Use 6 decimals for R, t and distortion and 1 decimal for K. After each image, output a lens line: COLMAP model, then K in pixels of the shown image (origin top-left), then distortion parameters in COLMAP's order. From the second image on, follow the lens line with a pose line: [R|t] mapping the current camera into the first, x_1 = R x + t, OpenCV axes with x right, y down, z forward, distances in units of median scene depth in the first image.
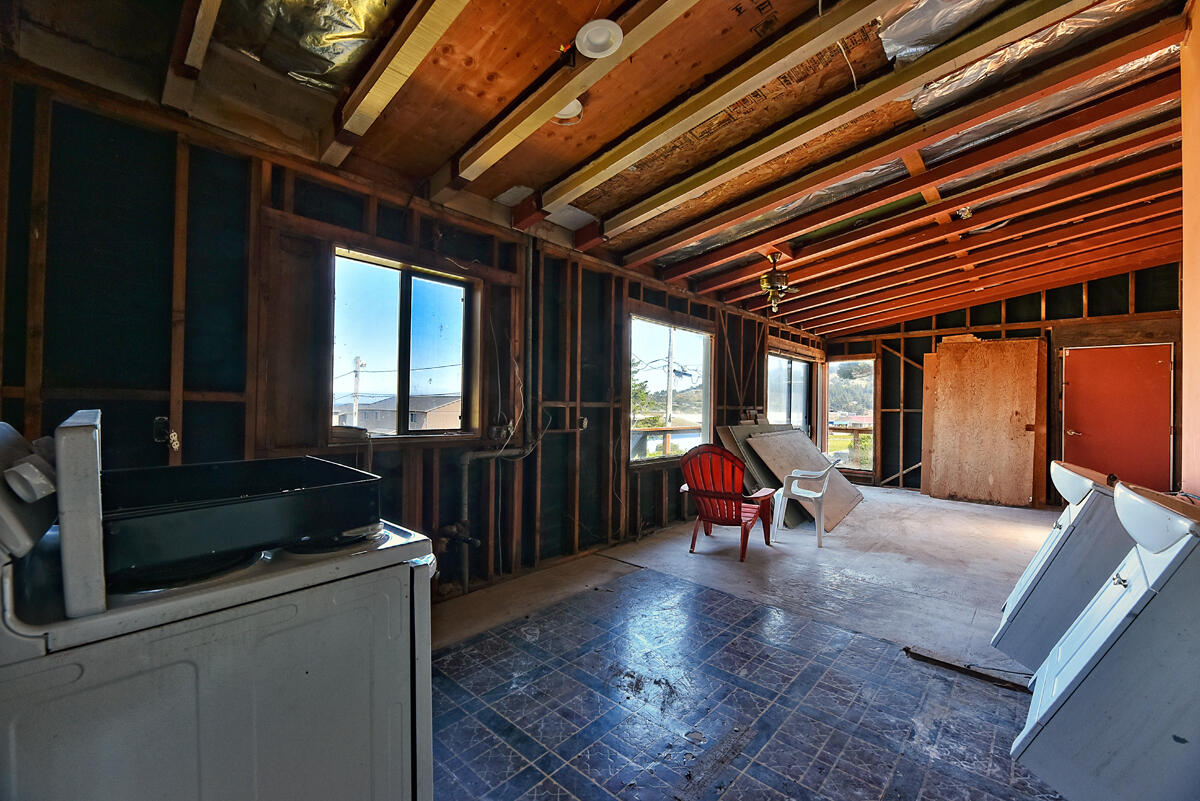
lens RADIAL K [[486.1, 0, 600.0], [0, 486.1, 400.5], [0, 0, 1]] dist [-0.002654, -0.000477]
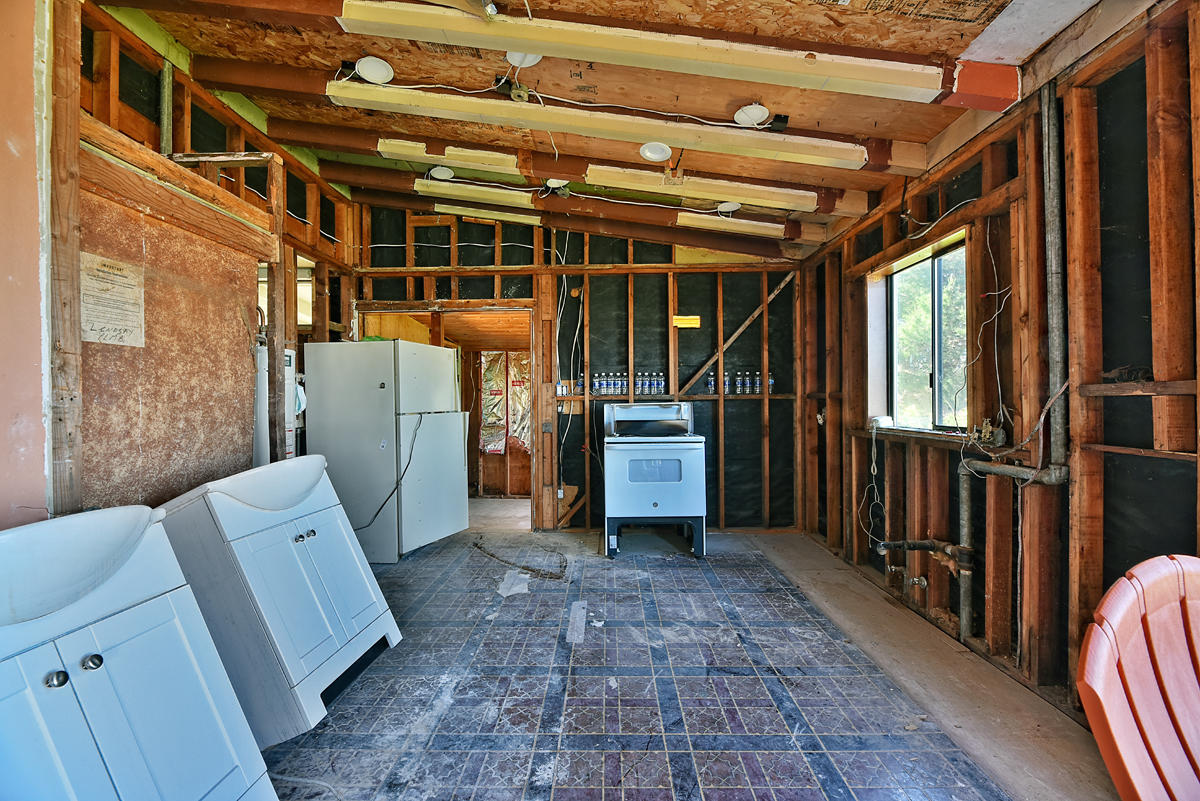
lens RADIAL K [[486.1, 0, 600.0], [0, 486.1, 400.5], [0, 0, 1]] dist [-0.002654, -0.000477]
pose [[-0.753666, -0.013229, -0.657125, 0.329429], [0.002623, 0.999729, -0.023135, 0.015954], [0.657253, -0.019160, -0.753427, 0.599794]]
